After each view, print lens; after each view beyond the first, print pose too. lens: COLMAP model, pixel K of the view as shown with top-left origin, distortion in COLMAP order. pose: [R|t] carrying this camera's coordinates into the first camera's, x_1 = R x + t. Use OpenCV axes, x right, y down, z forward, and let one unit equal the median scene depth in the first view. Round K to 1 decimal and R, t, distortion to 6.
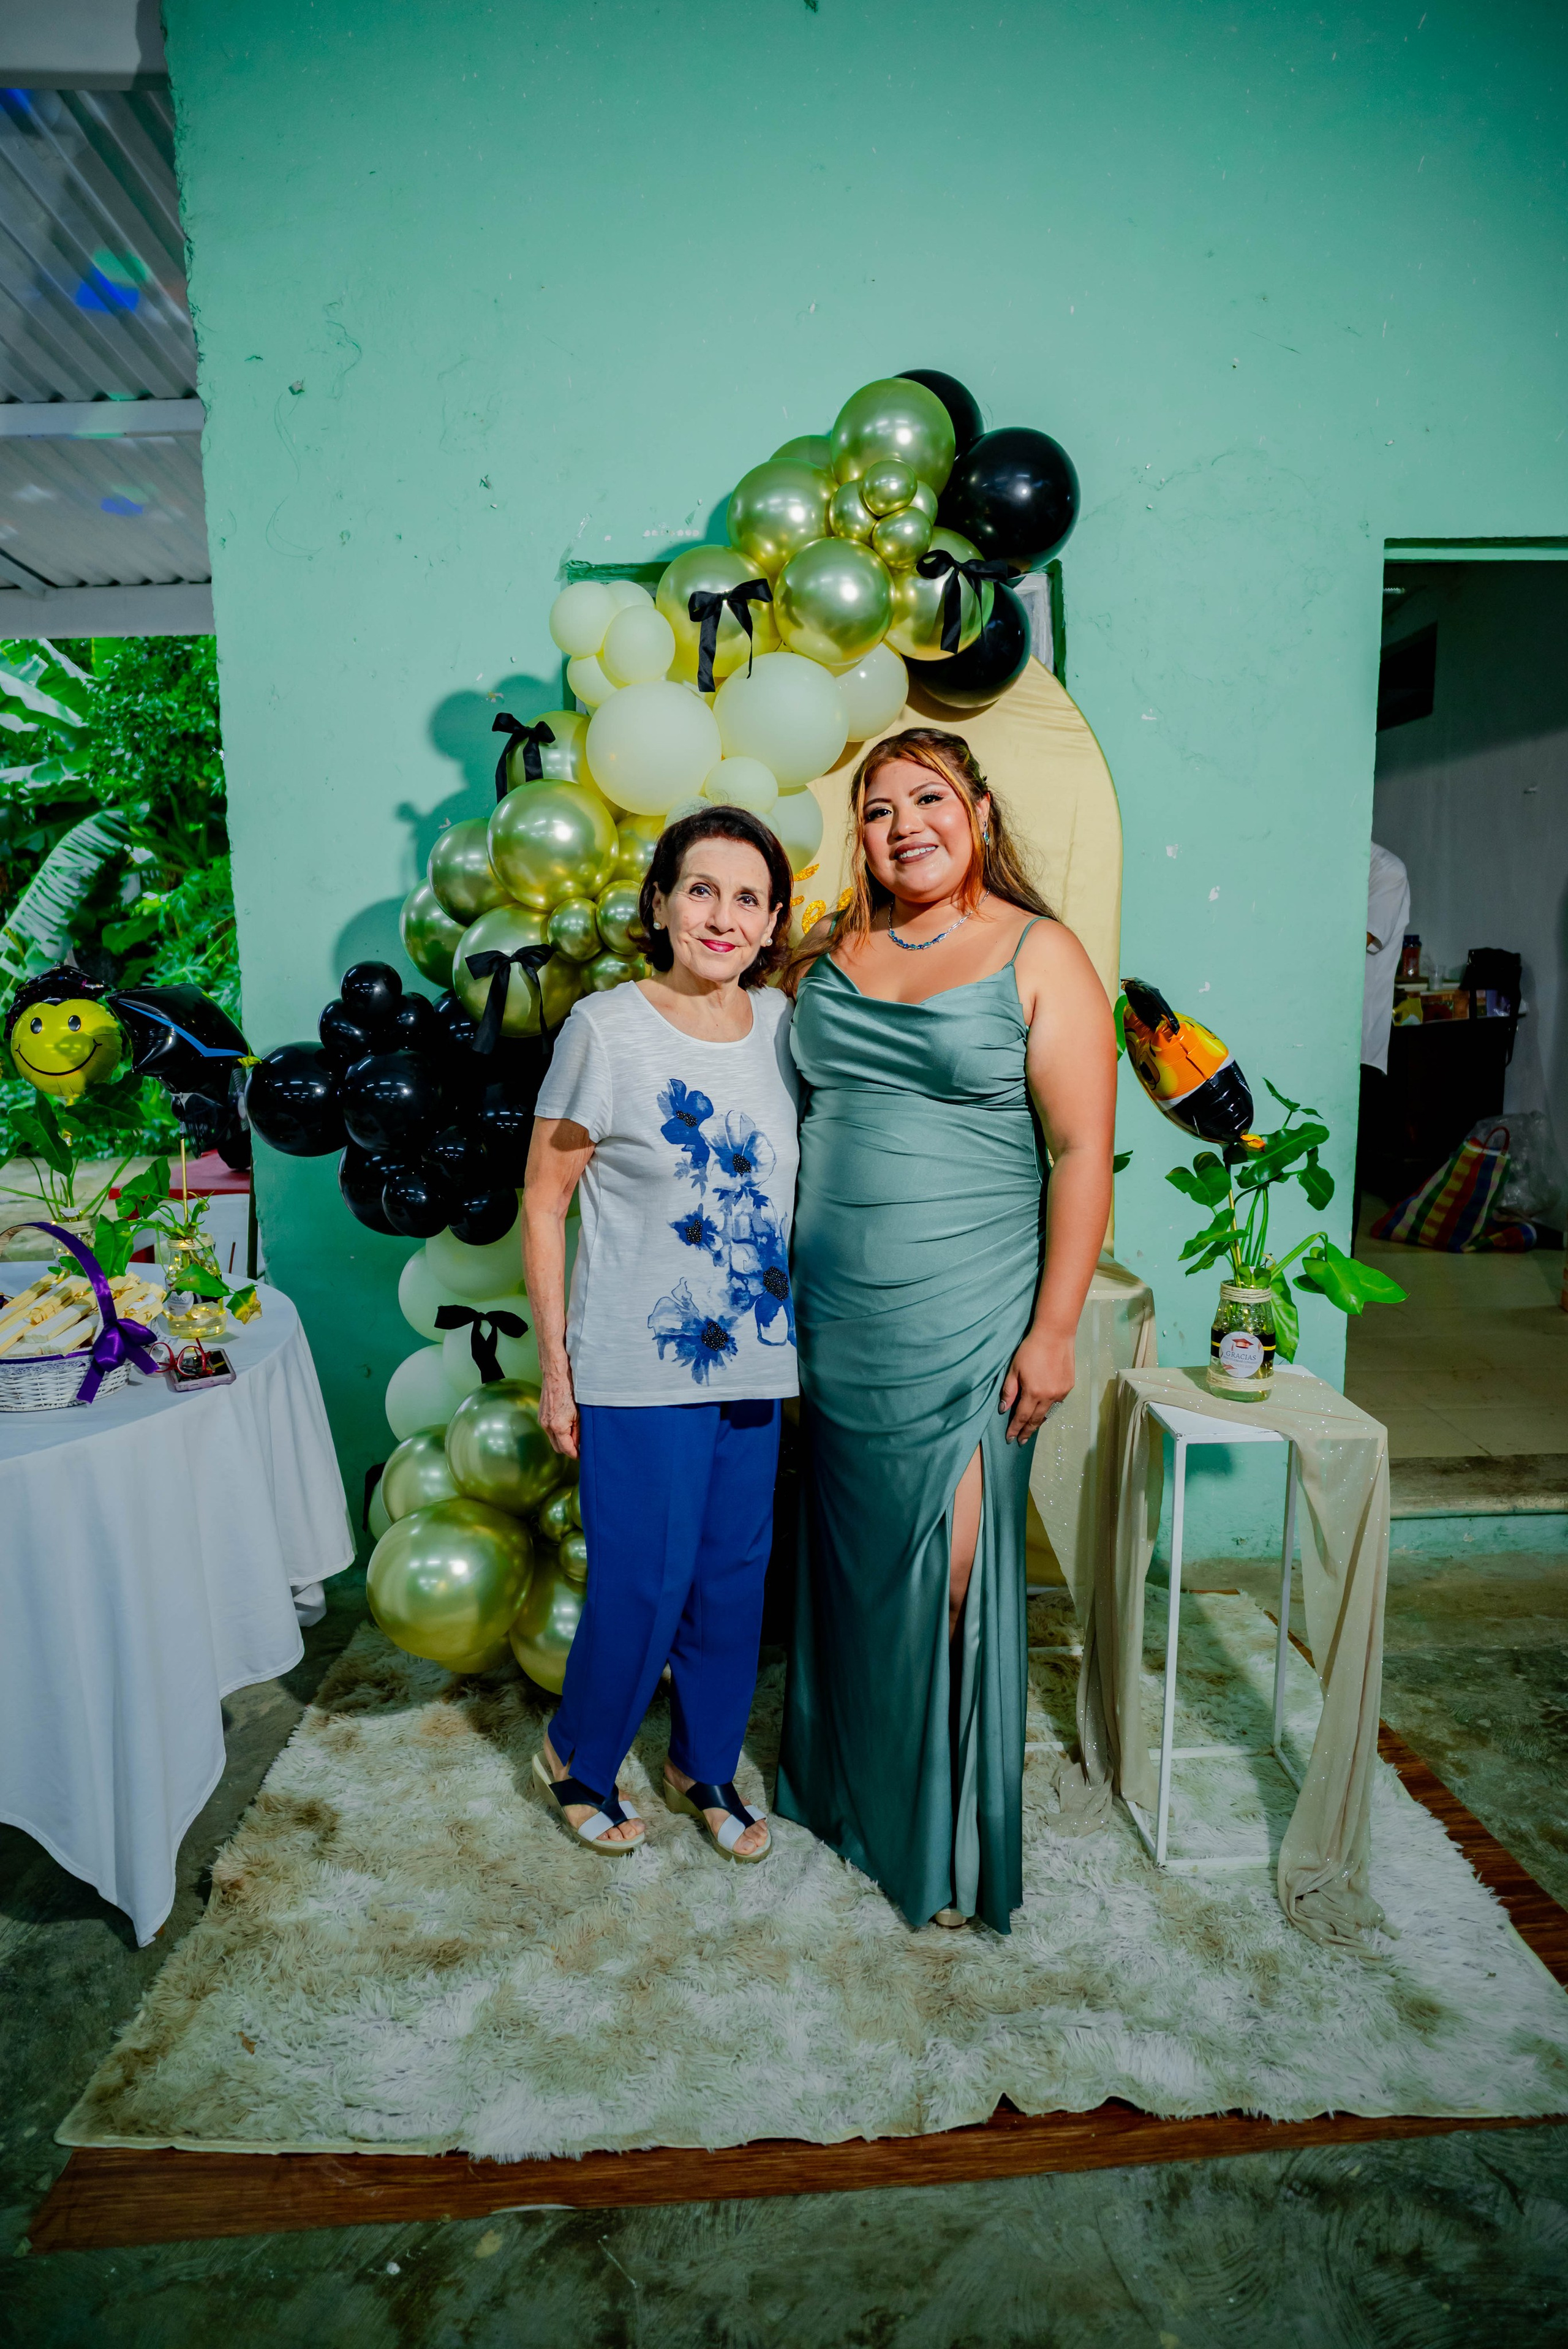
lens RADIAL K [[1448.2, 0, 779.2], [0, 1448.2, 1177.0], [0, 0, 1]] dist [-0.076836, 0.065524]
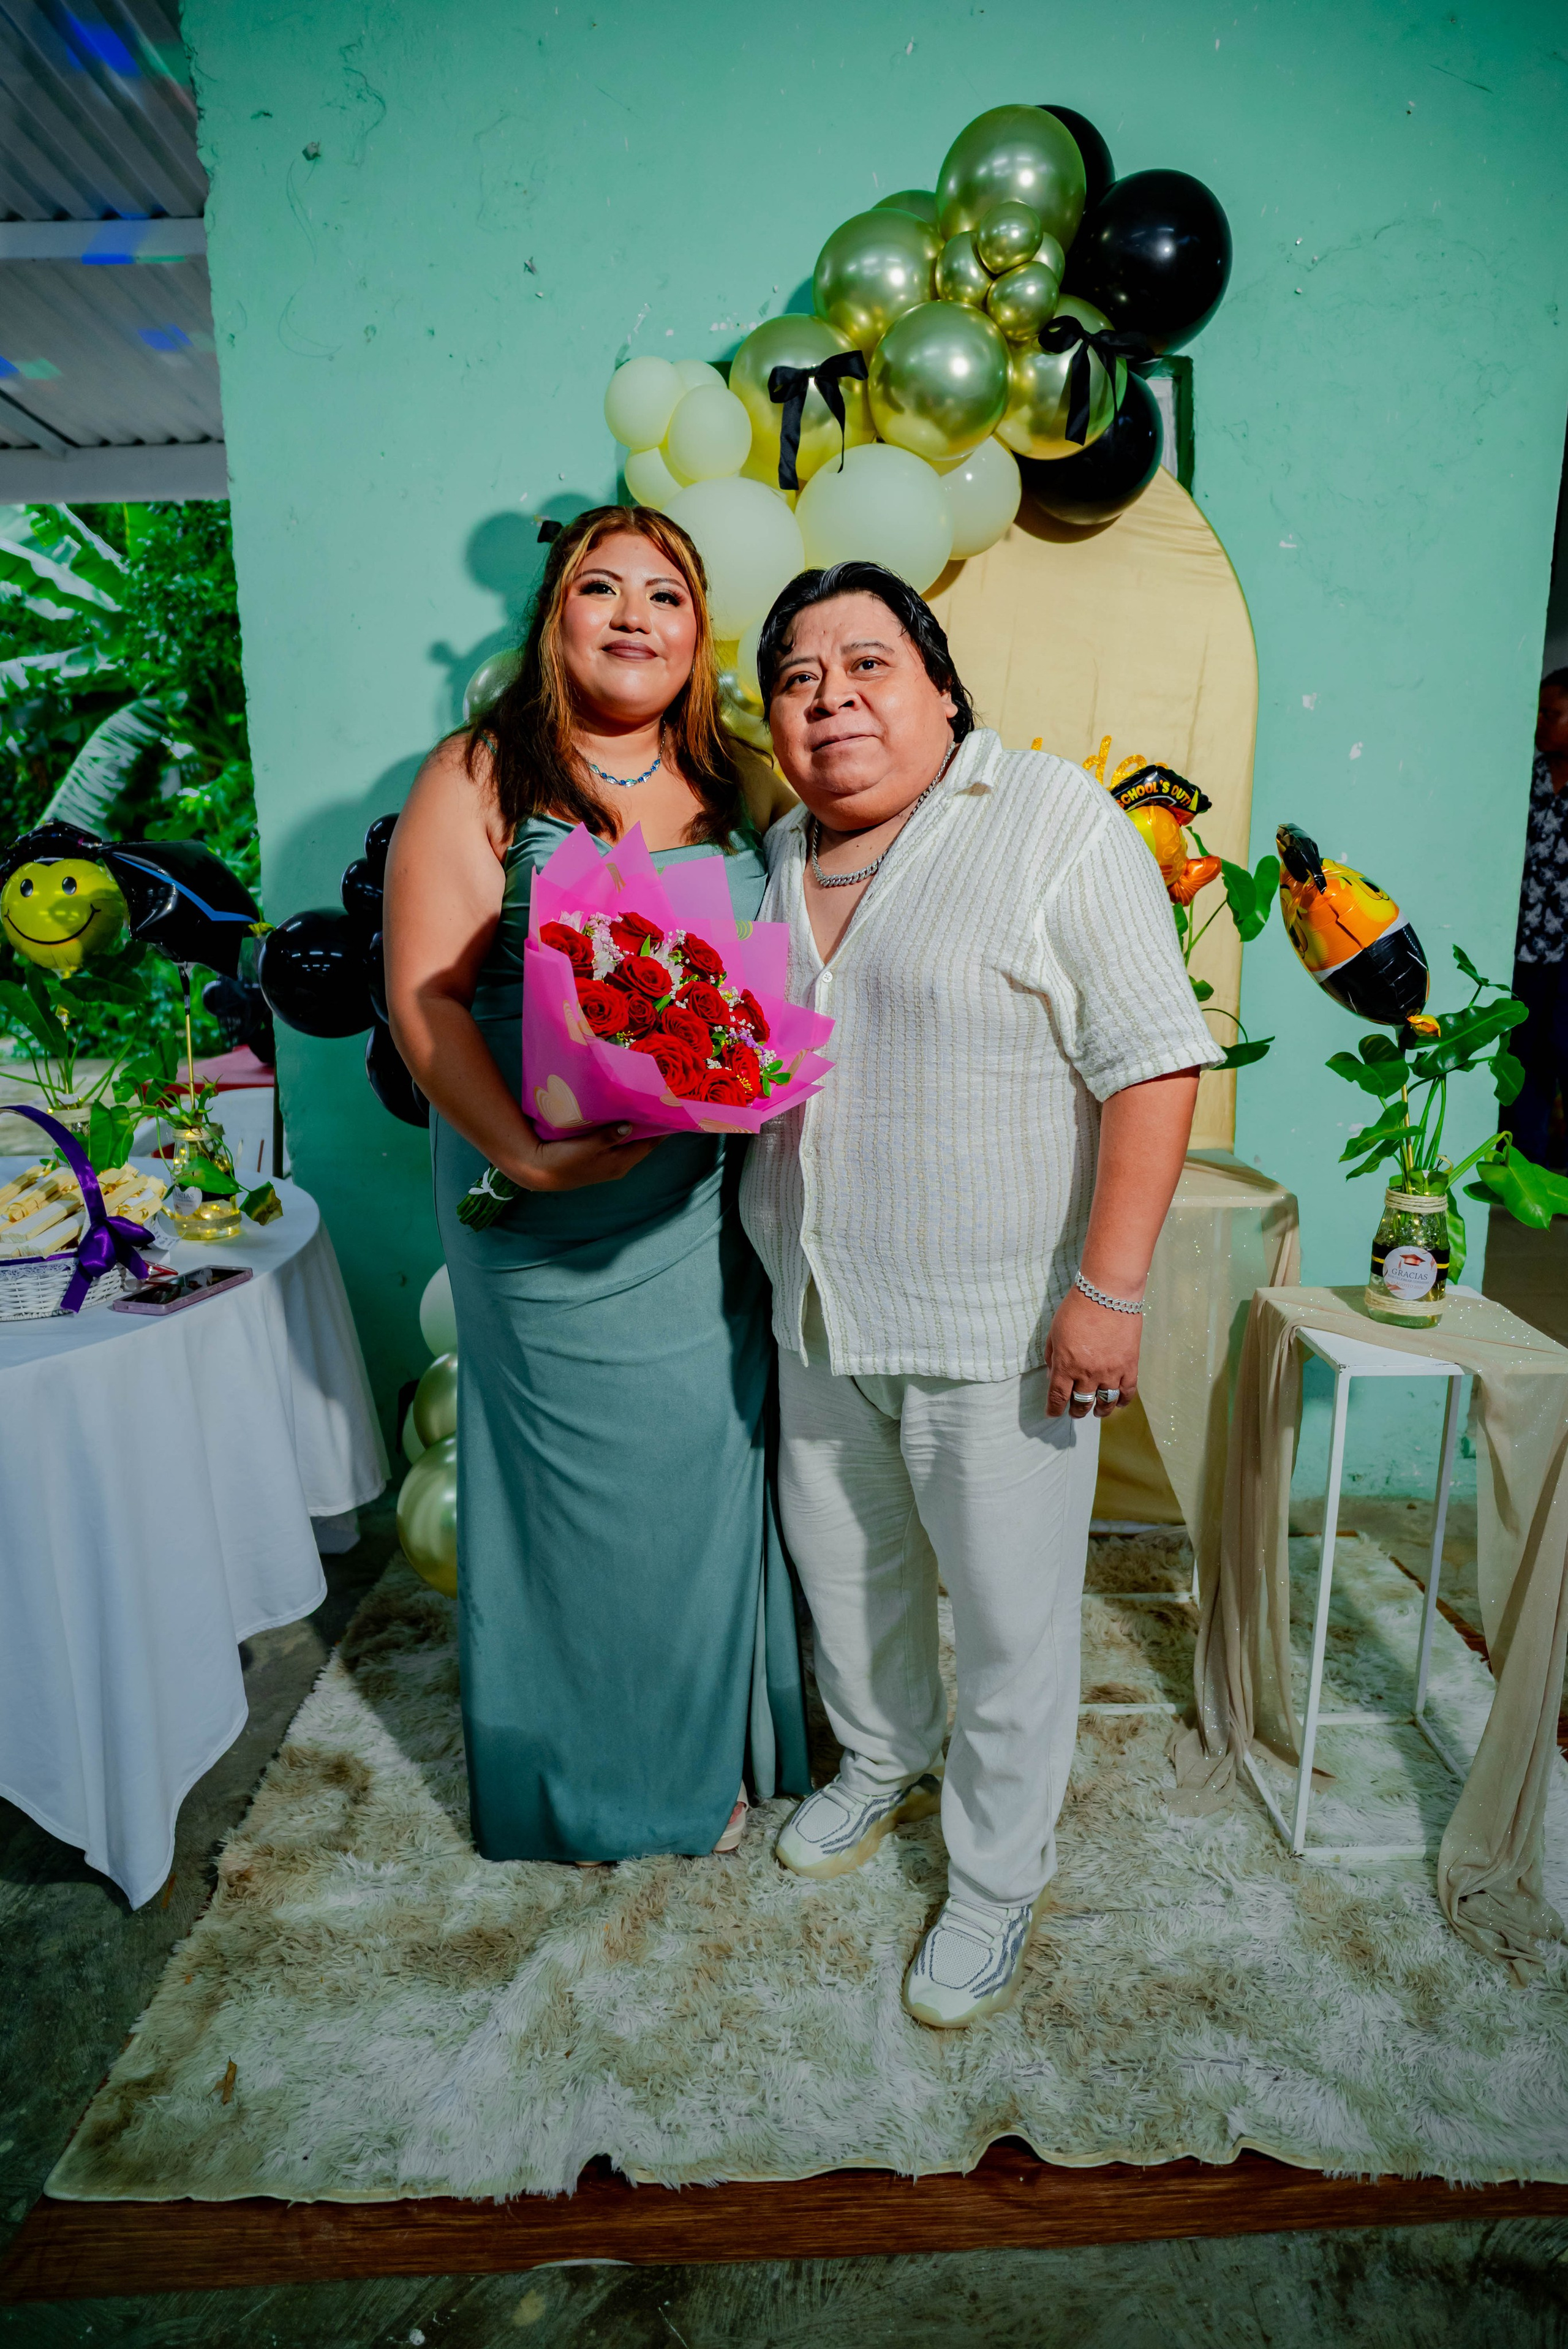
lens RADIAL K [[1469.1, 0, 787.7], [0, 1469.1, 1173.1], [0, 0, 1]] dist [-0.082510, 0.074045]
pose [[0.999524, 0.010930, -0.028856, -0.022216], [-0.009213, 0.998215, 0.059000, 0.015864], [0.029449, -0.058706, 0.997841, 0.123750]]
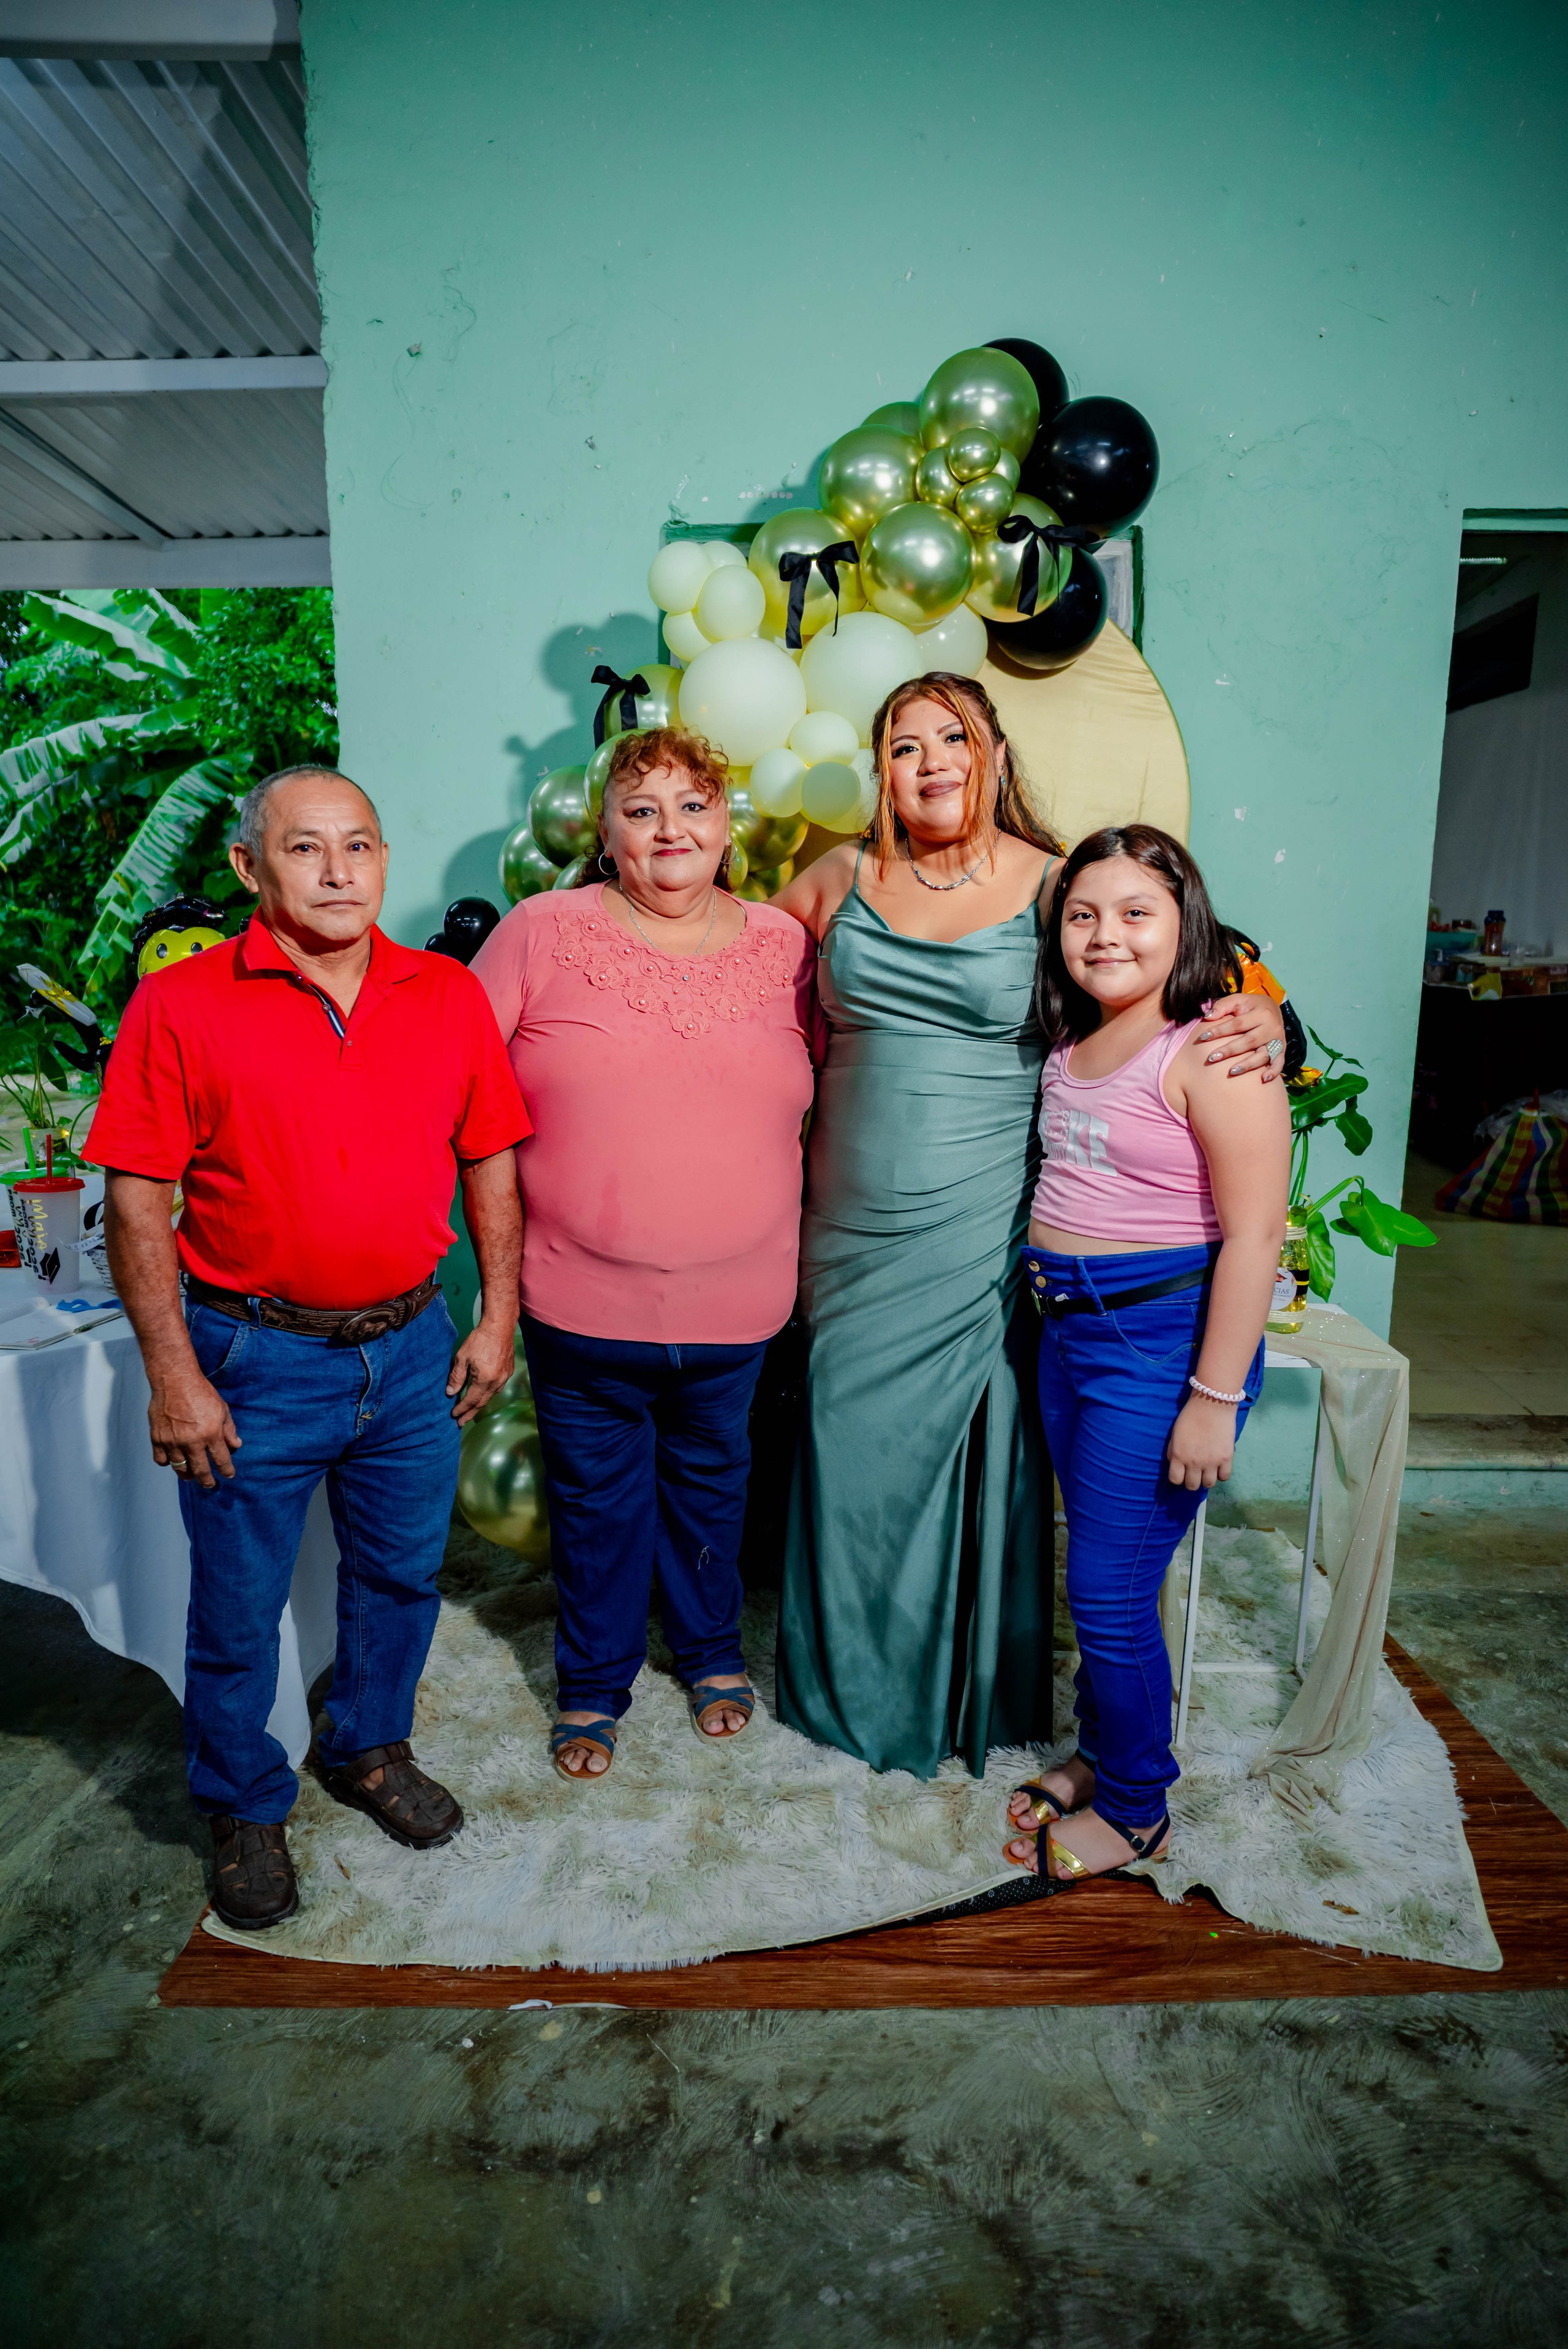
lens RADIAL K [[1437.4, 0, 787.6], [0, 1437.4, 1189.6], [0, 0, 1]] dist [-0.075794, 0.062557]
pose [[0.998238, 0.034597, -0.048210, 0.009794], [-0.032931, 0.998847, 0.034932, 0.024285], [0.049363, -0.033283, 0.998226, -0.061099]]
